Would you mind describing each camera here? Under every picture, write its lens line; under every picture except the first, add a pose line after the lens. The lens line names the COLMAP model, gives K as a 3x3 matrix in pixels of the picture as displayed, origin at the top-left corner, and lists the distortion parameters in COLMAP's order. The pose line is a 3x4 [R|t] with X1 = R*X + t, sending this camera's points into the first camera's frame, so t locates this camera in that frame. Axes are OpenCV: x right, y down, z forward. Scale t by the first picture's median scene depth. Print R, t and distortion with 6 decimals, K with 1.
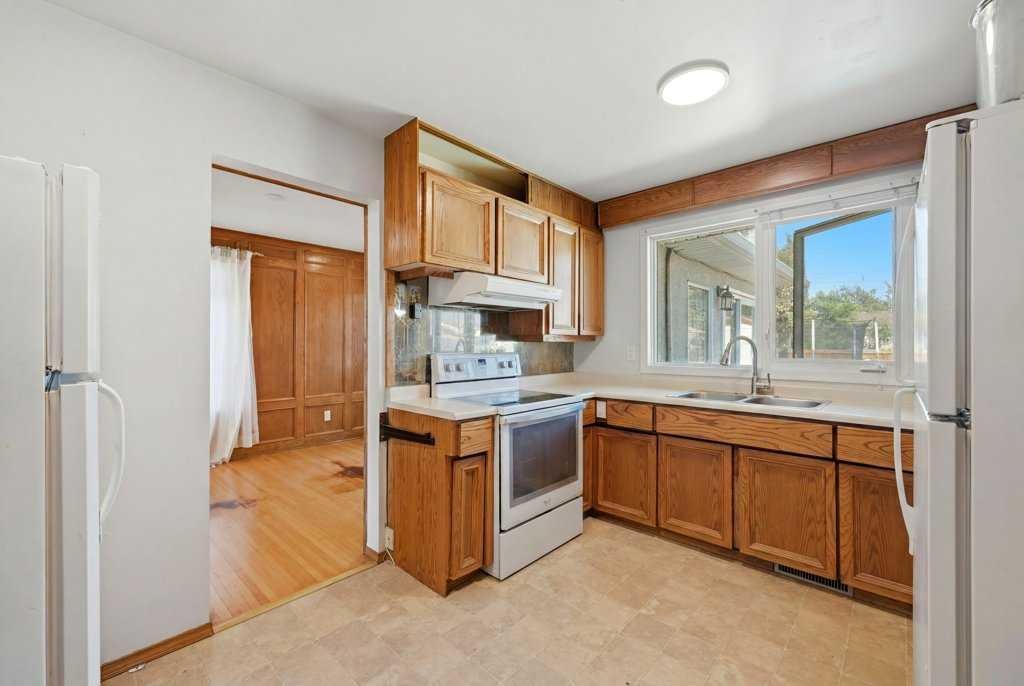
lens RADIAL K [[408.8, 0, 511.2], [0, 408.8, 342.4], [0, 0, 1]] dist [-0.000017, 0.000037]
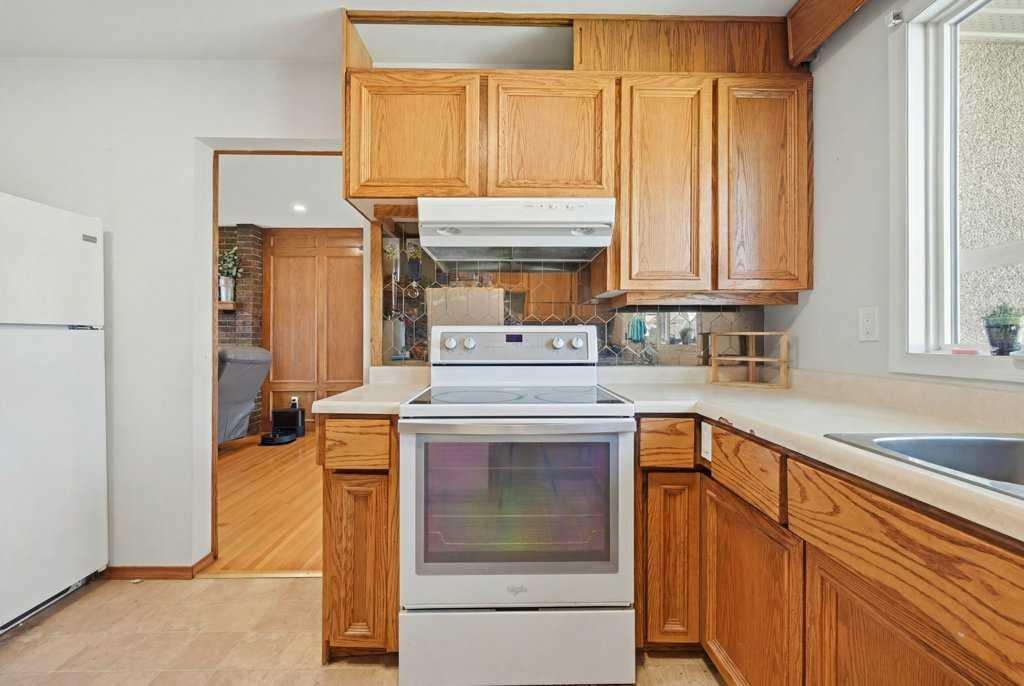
lens RADIAL K [[415.1, 0, 513.8], [0, 415.1, 336.3], [0, 0, 1]] dist [0.000997, 0.000281]
pose [[0.697879, -0.004200, -0.716204, 0.427346], [0.006210, 0.999981, 0.000187, 0.046059], [0.716189, -0.004578, 0.697891, 0.544157]]
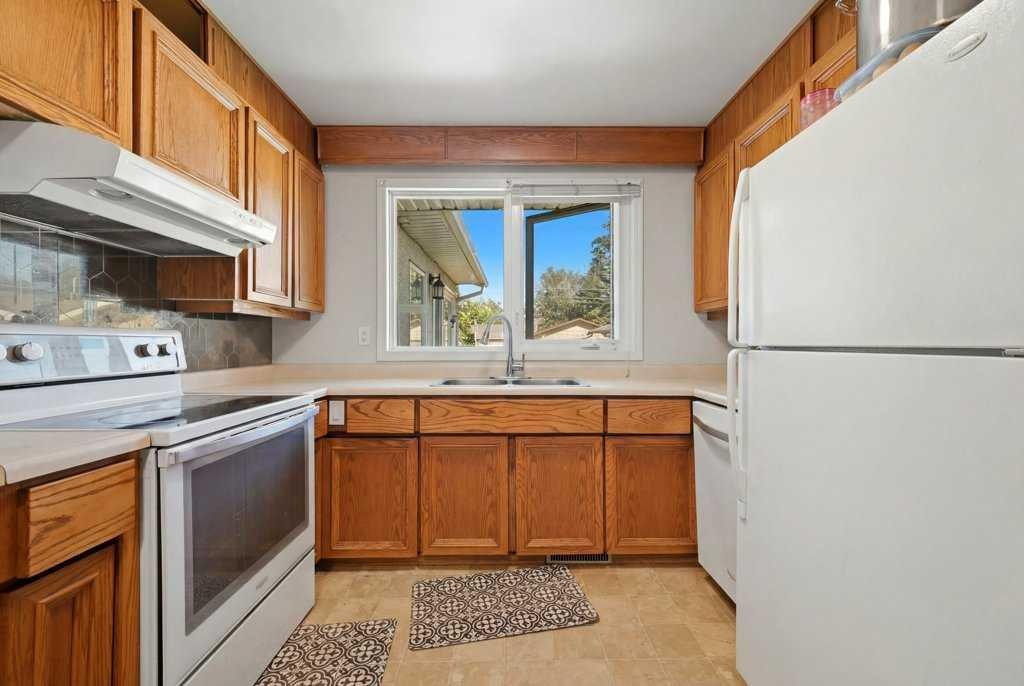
lens RADIAL K [[408.8, 0, 511.2], [0, 408.8, 342.4], [0, 0, 1]] dist [-0.000017, 0.000037]
pose [[0.727194, 0.000270, 0.686432, -0.043042], [-0.003443, 0.999989, 0.003254, 0.044316], [-0.686423, -0.004730, 0.727187, 0.311116]]
